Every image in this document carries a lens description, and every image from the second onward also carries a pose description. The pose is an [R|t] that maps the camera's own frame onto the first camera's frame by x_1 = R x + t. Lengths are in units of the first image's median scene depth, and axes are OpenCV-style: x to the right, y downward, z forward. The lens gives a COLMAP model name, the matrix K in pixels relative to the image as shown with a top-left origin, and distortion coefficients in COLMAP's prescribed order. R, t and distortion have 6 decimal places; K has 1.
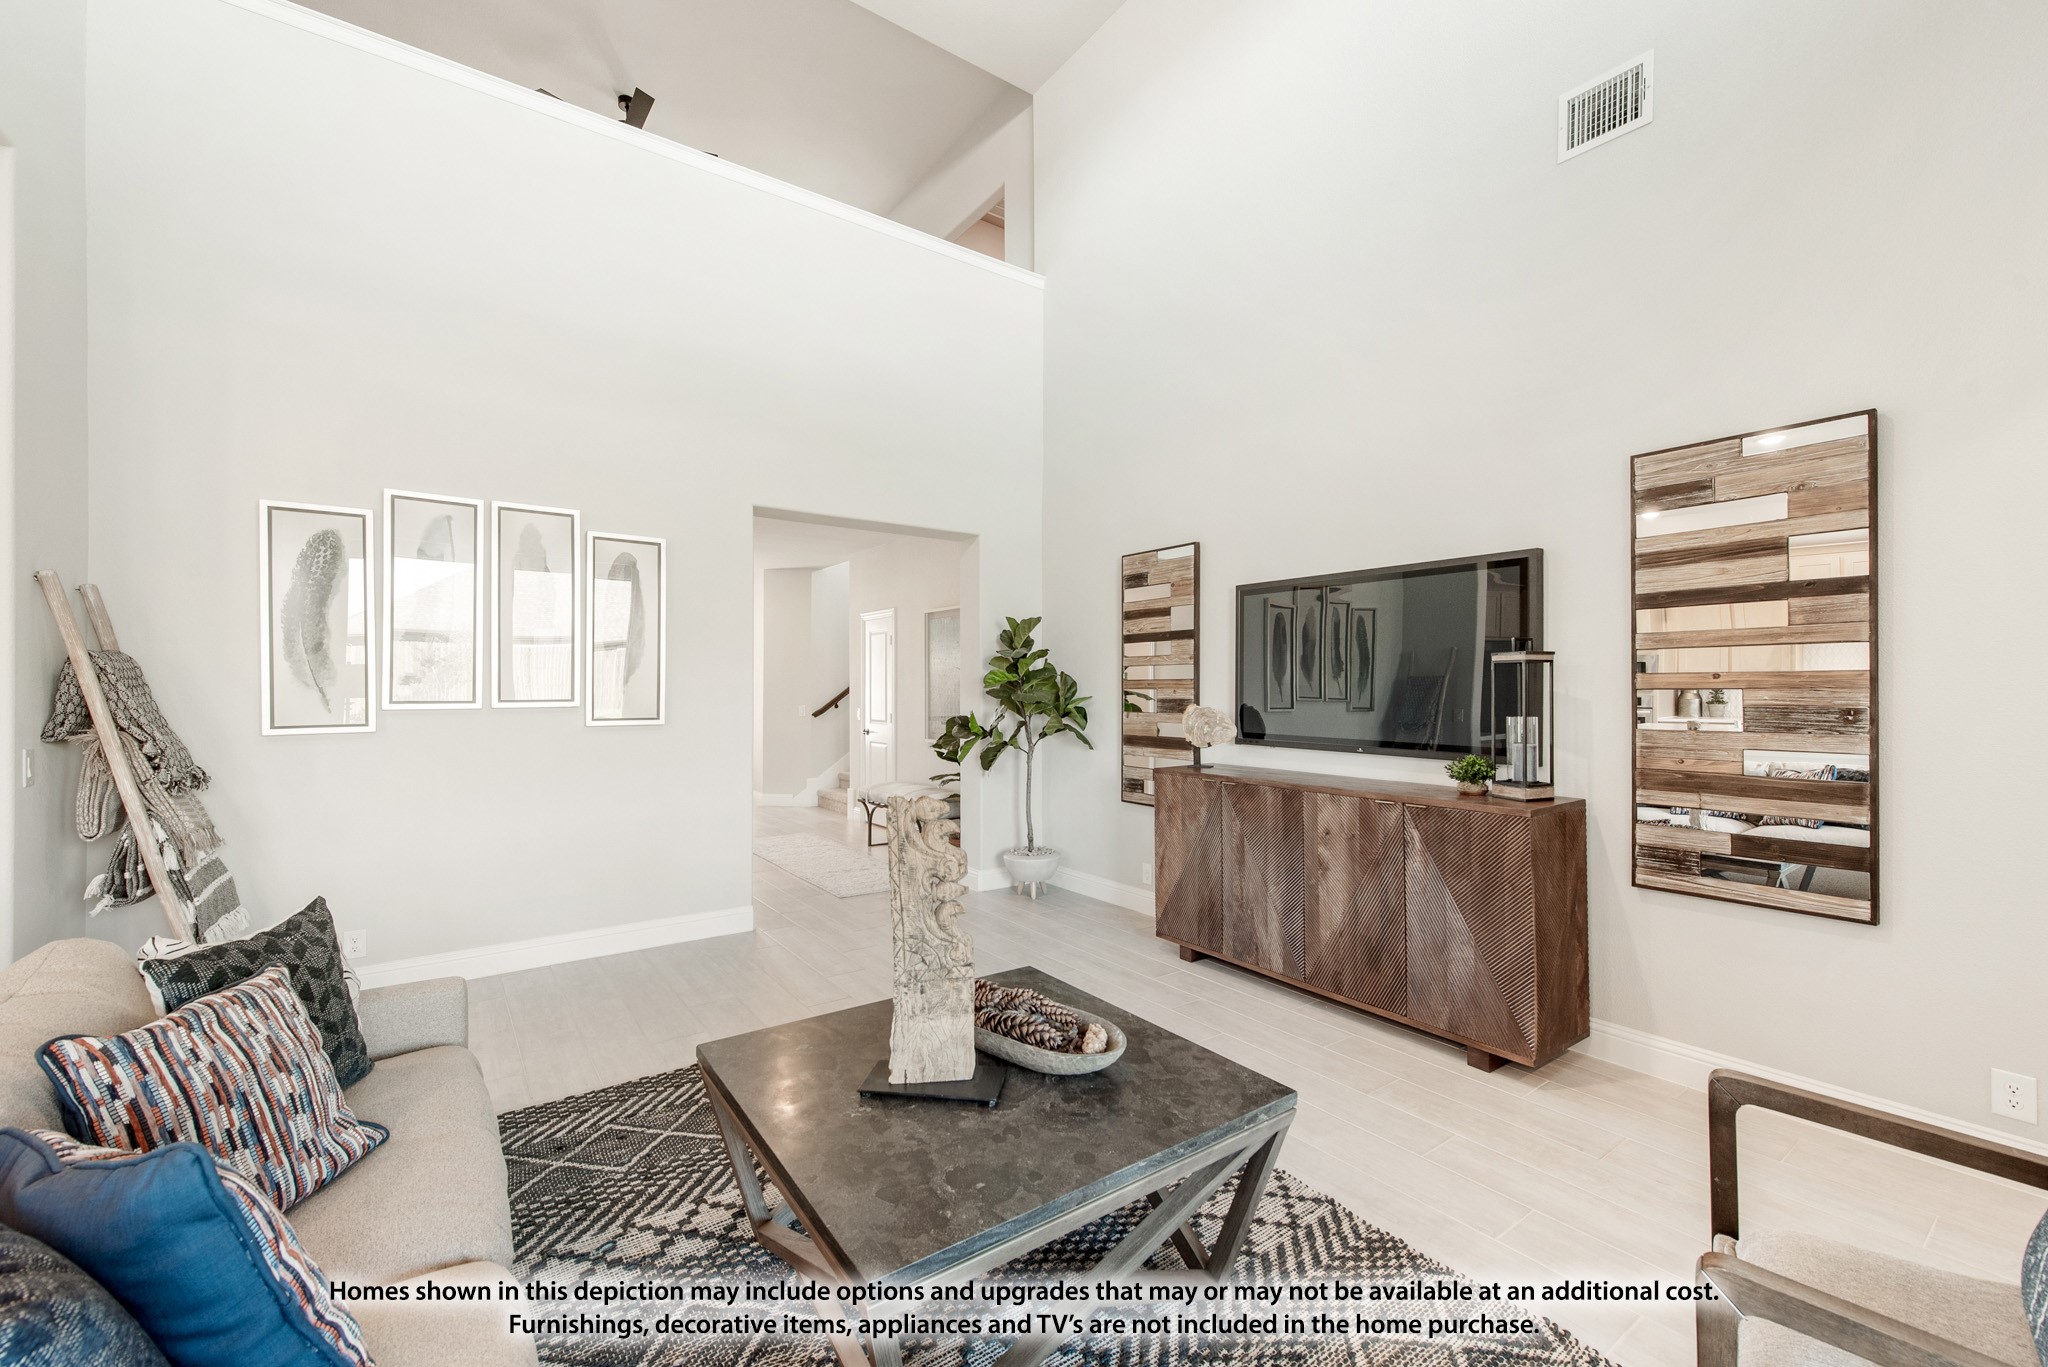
lens RADIAL K [[829.1, 0, 1015.3], [0, 829.1, 680.7], [0, 0, 1]] dist [0.004774, -0.002181]
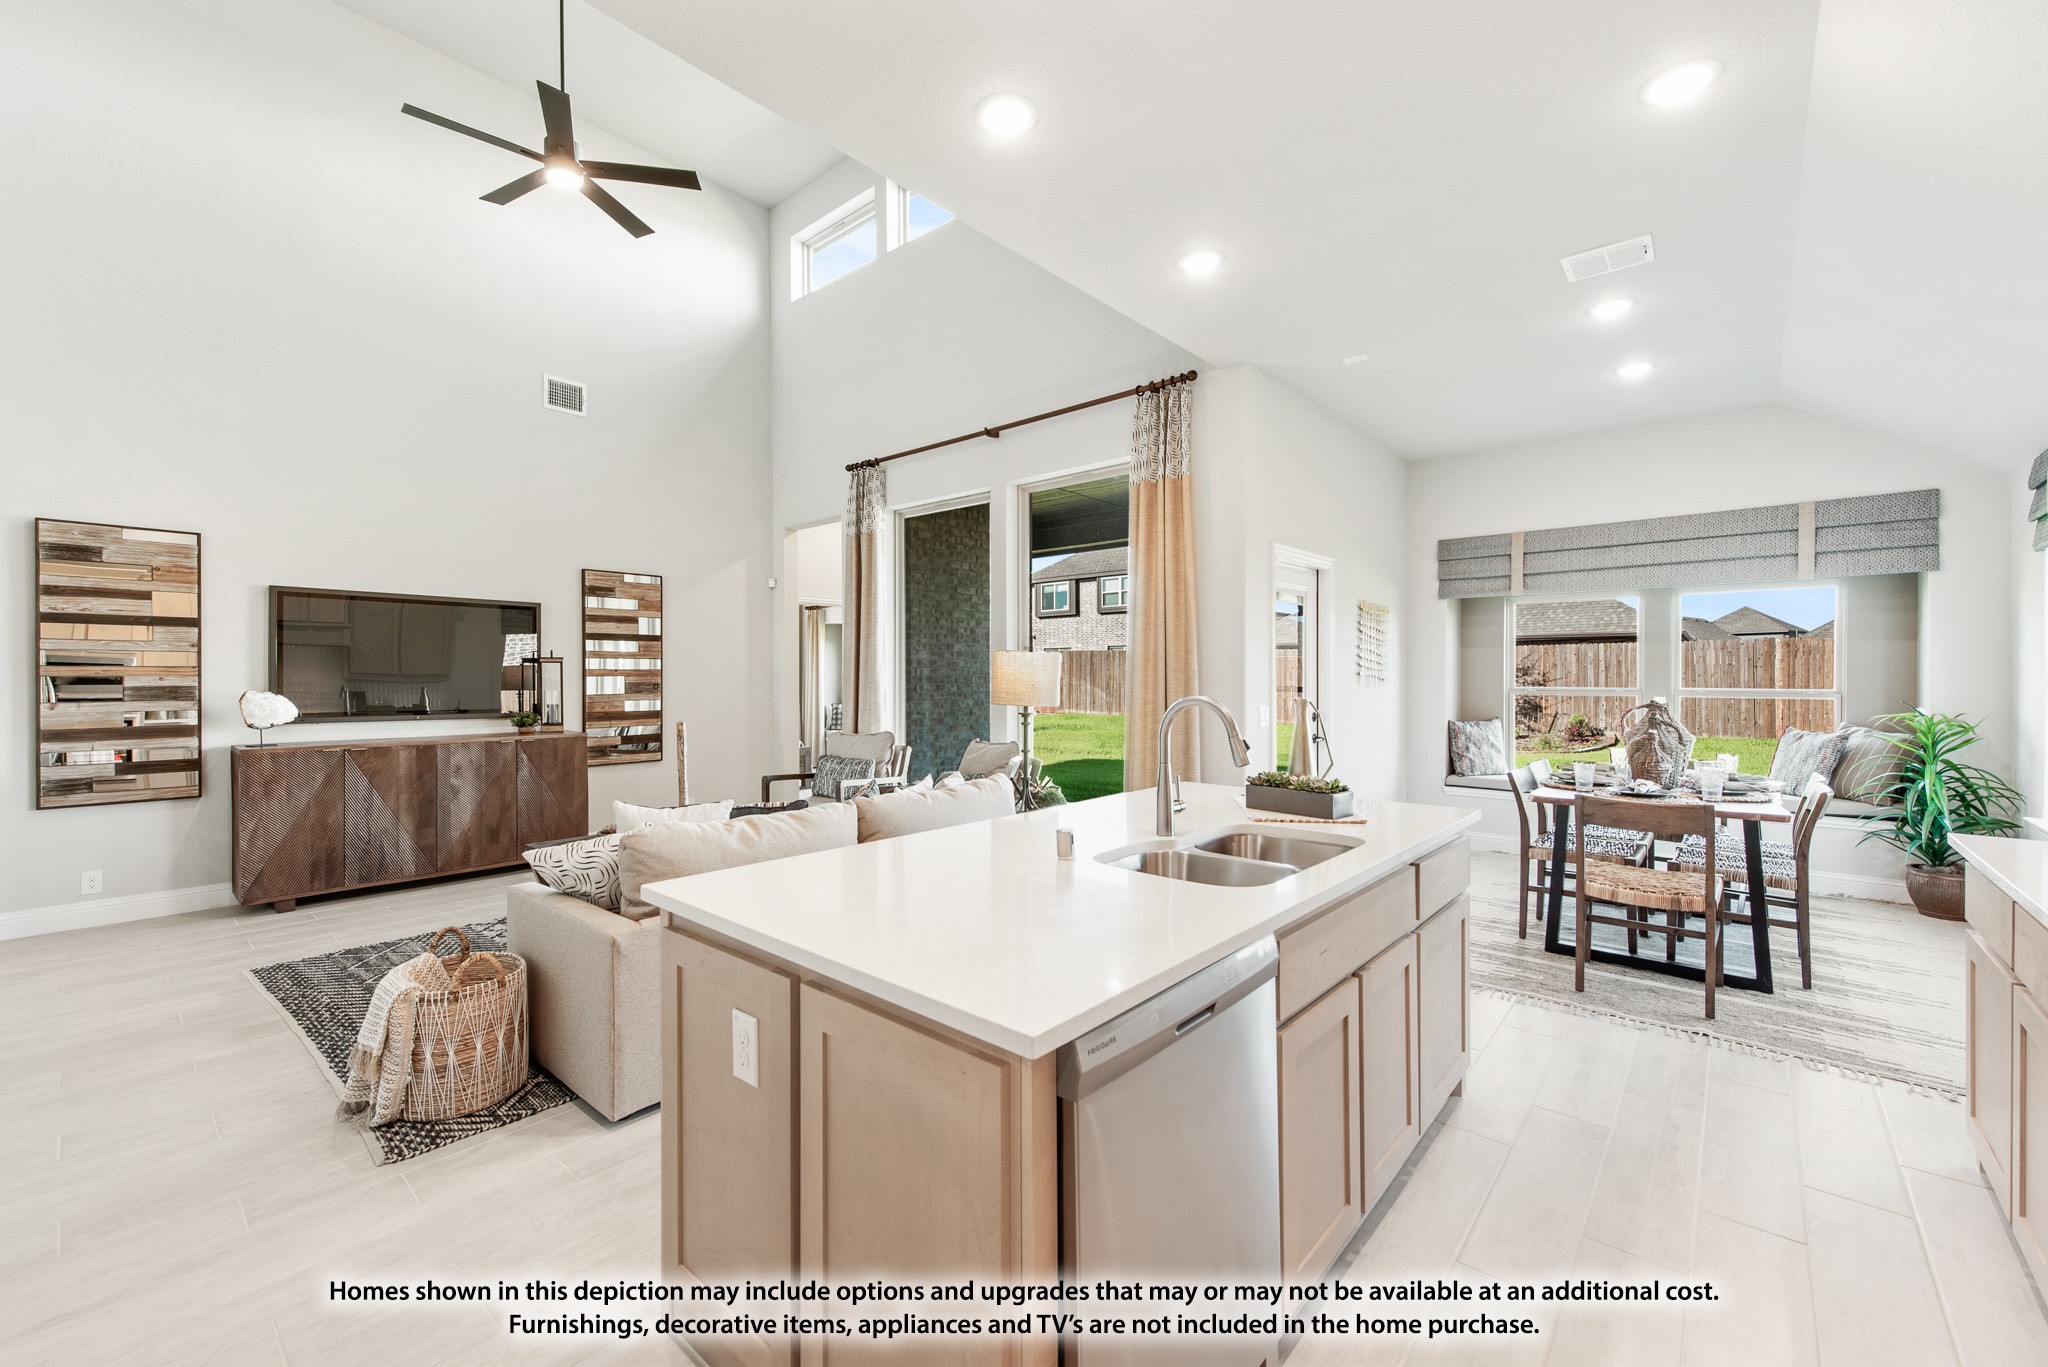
lens RADIAL K [[829.1, 0, 1015.4], [0, 829.1, 681.1], [0, 0, 1]] dist [0.004774, -0.002181]
pose [[-0.213062, -0.004473, 0.977028, -1.673697], [-0.008765, 0.999958, 0.002666, 0.006914], [-0.976999, -0.007996, -0.213092, 0.375381]]
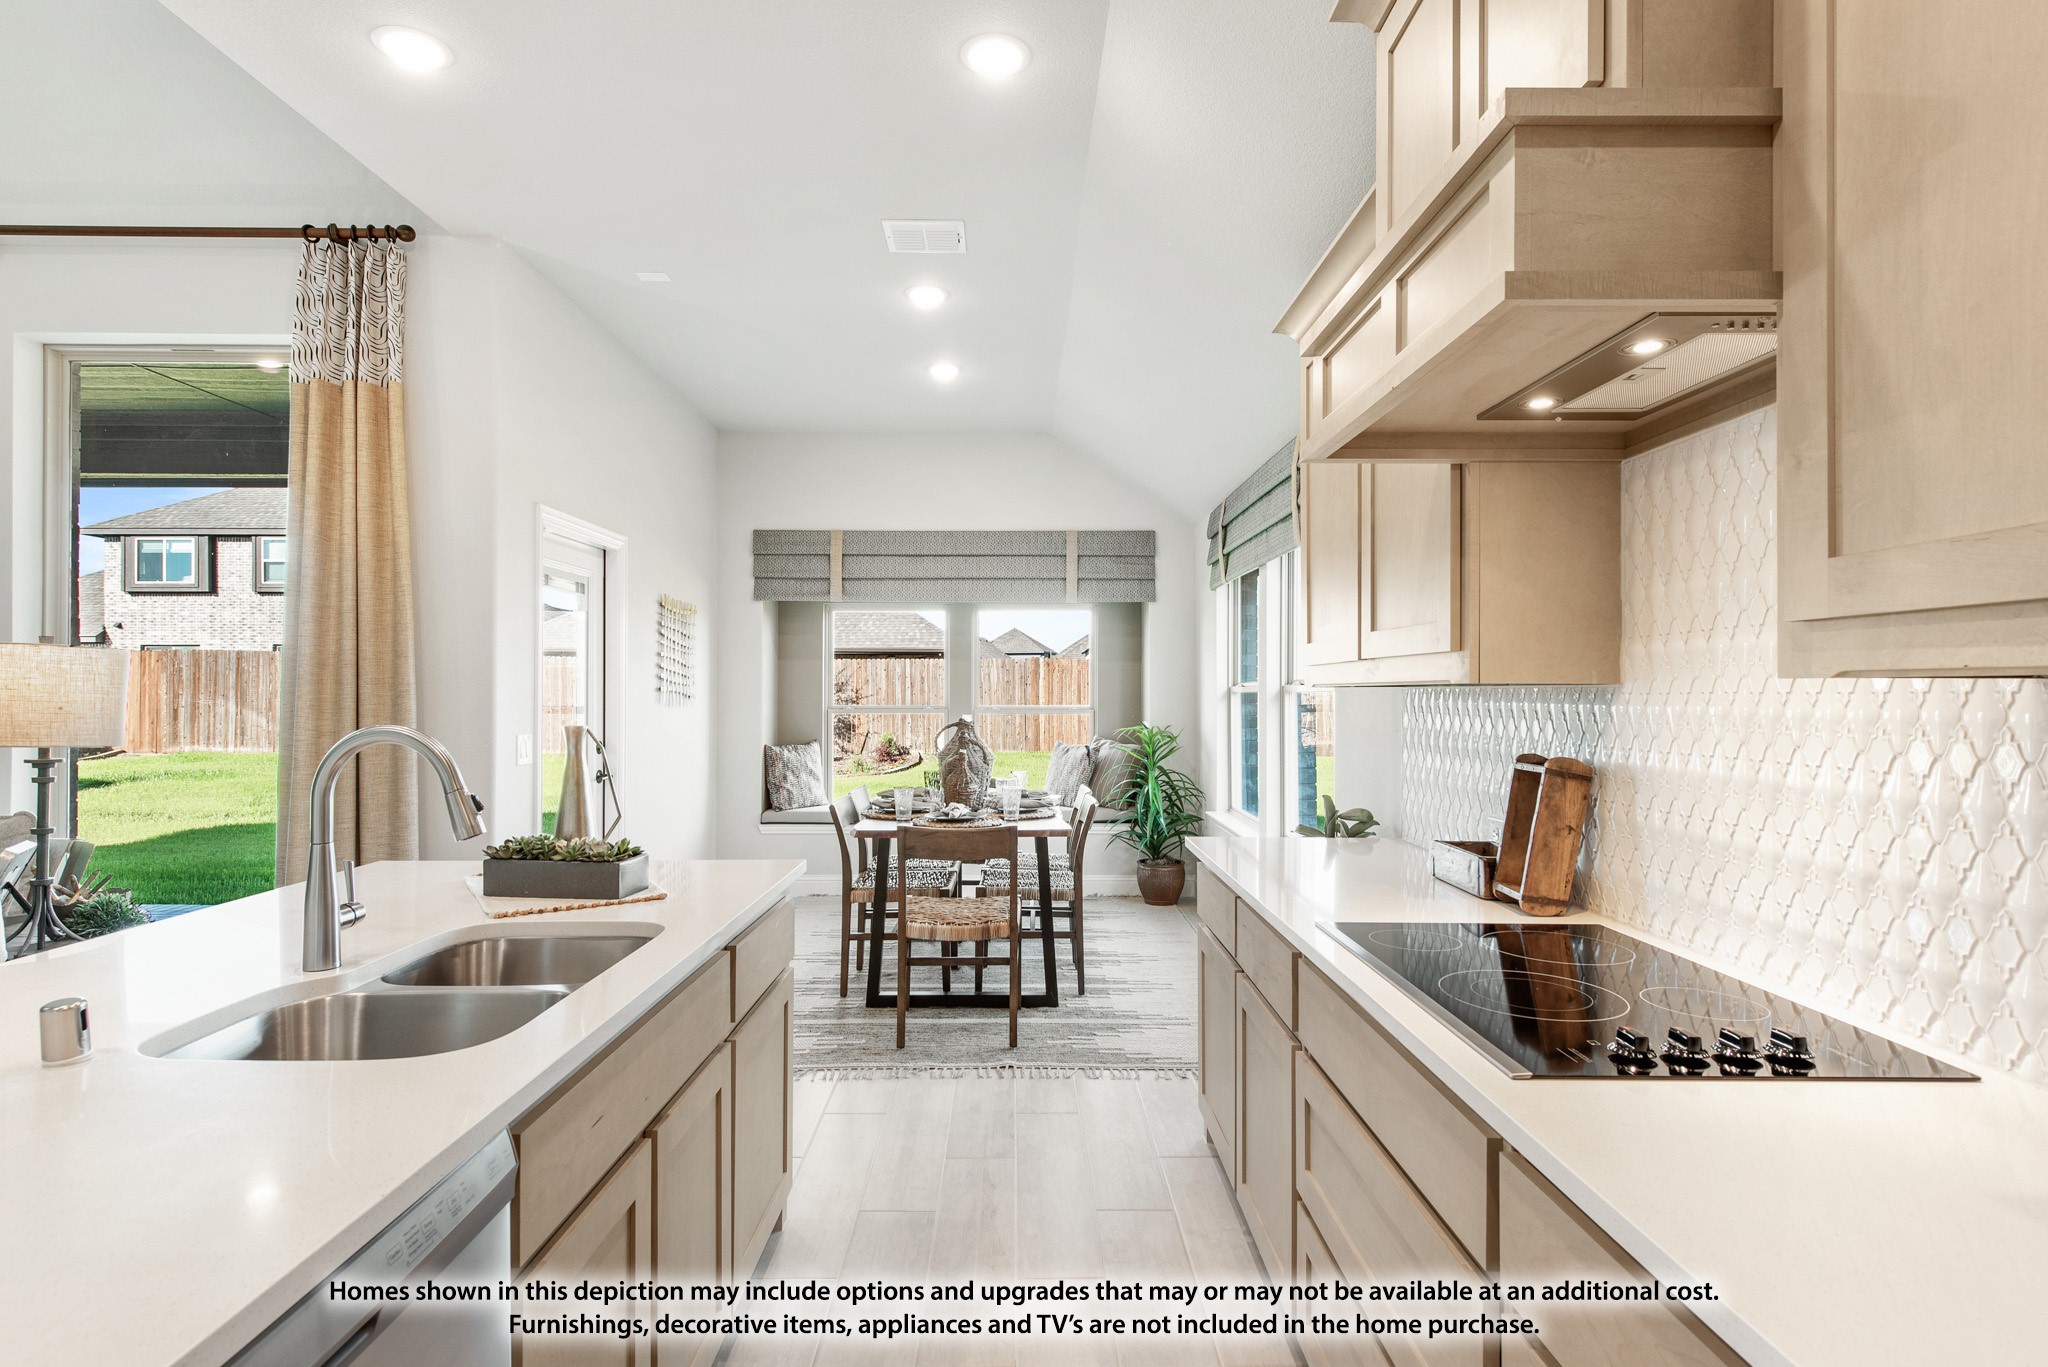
lens RADIAL K [[1026.7, 0, 1030.6], [0, 1026.7, 685.0], [0, 0, 1]] dist [0.021372, -0.003956]
pose [[-0.814420, 0.004273, 0.580261, -1.579227], [-0.006258, 0.999850, -0.016146, 0.005579], [-0.580243, -0.016781, -0.814271, 0.305909]]
